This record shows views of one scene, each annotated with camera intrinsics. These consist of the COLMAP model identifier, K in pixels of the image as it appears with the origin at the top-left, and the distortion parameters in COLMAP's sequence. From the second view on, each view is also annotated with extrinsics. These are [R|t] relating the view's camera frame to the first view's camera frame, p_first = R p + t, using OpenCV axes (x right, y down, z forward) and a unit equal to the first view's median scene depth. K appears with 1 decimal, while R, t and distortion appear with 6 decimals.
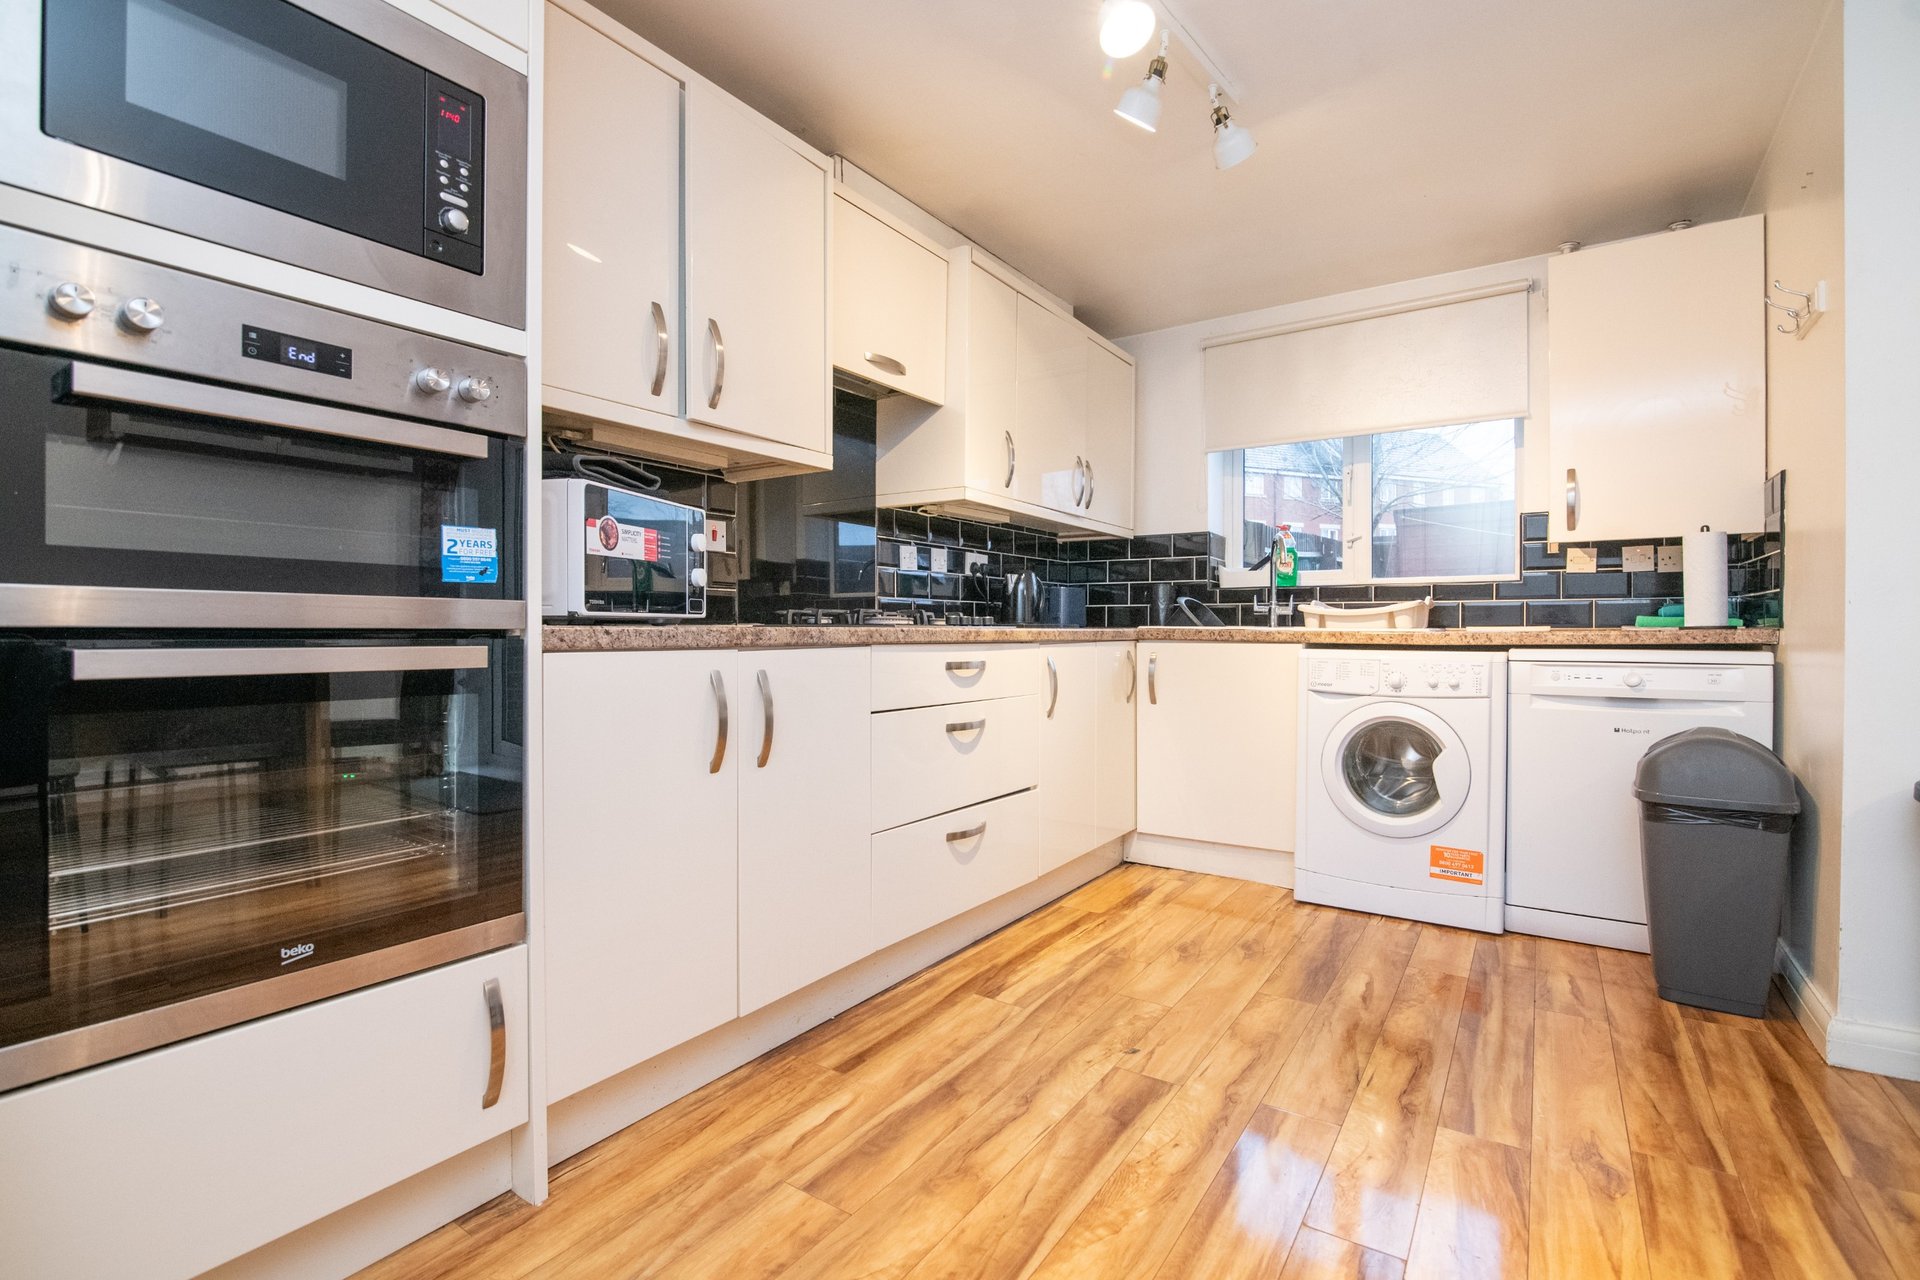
lens RADIAL K [[878.8, 0, 955.3], [0, 878.8, 637.0], [0, 0, 1]] dist [-0.021590, 0.000989]
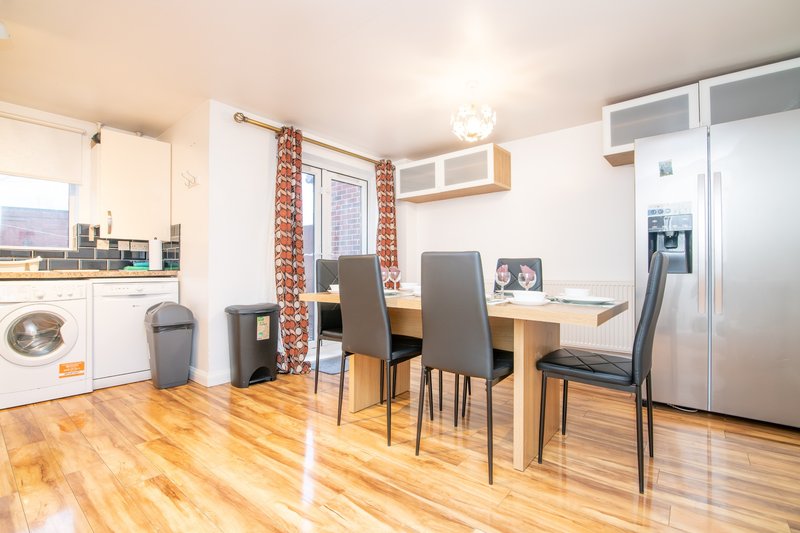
lens RADIAL K [[366.2, 0, 403.7], [0, 366.2, 262.6], [0, 0, 1]] dist [-0.021590, 0.000989]
pose [[0.080393, 0.020413, 0.996554, -0.384436], [0.012704, 0.999688, -0.021502, 0.001044], [-0.996682, 0.014389, 0.080108, 0.011666]]
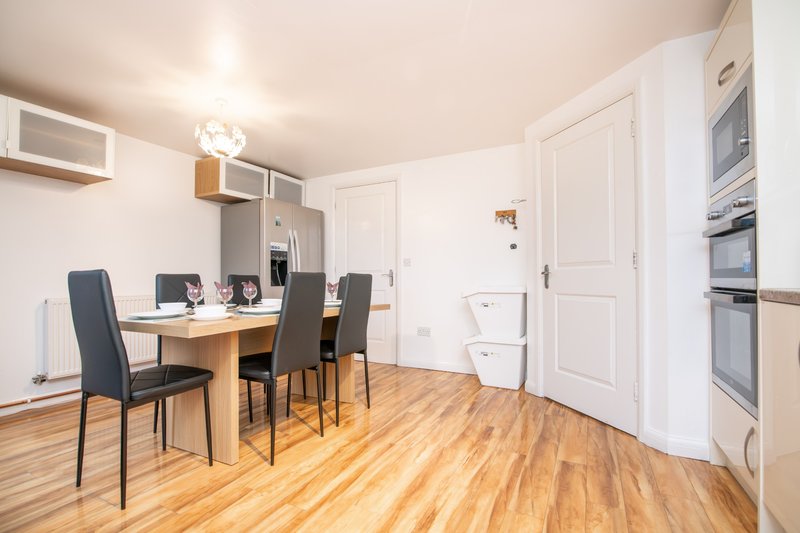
lens RADIAL K [[366.2, 0, 393.7], [0, 366.2, 272.9], [0, 0, 1]] dist [-0.021590, 0.000989]
pose [[-0.994682, 0.000705, -0.102993, 0.350819], [0.001424, 0.999975, -0.006907, -0.030499], [0.102985, -0.007017, -0.994658, 1.096982]]
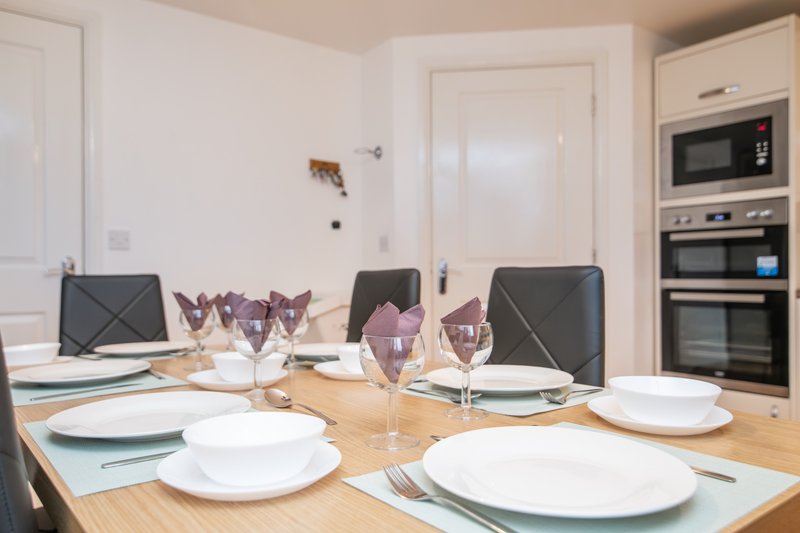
lens RADIAL K [[599.2, 0, 400.3], [0, 599.2, 278.8], [0, 0, 1]] dist [-0.007707, -0.004233]
pose [[-0.299799, 0.003109, -0.953997, 1.039012], [-0.005787, 0.999970, 0.005077, -0.029006], [0.953985, 0.007043, -0.299772, 0.214925]]
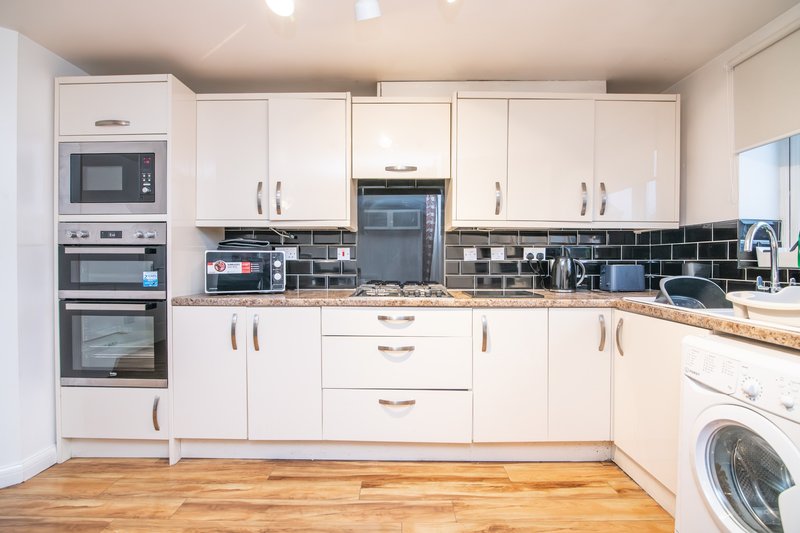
lens RADIAL K [[366.2, 0, 398.5], [0, 366.2, 263.9], [0, 0, 1]] dist [-0.021590, 0.000989]
pose [[0.554670, 0.004812, -0.832056, 0.723395], [-0.007393, 0.999972, 0.000854, -0.092659], [0.832037, 0.005678, 0.554691, 0.566155]]
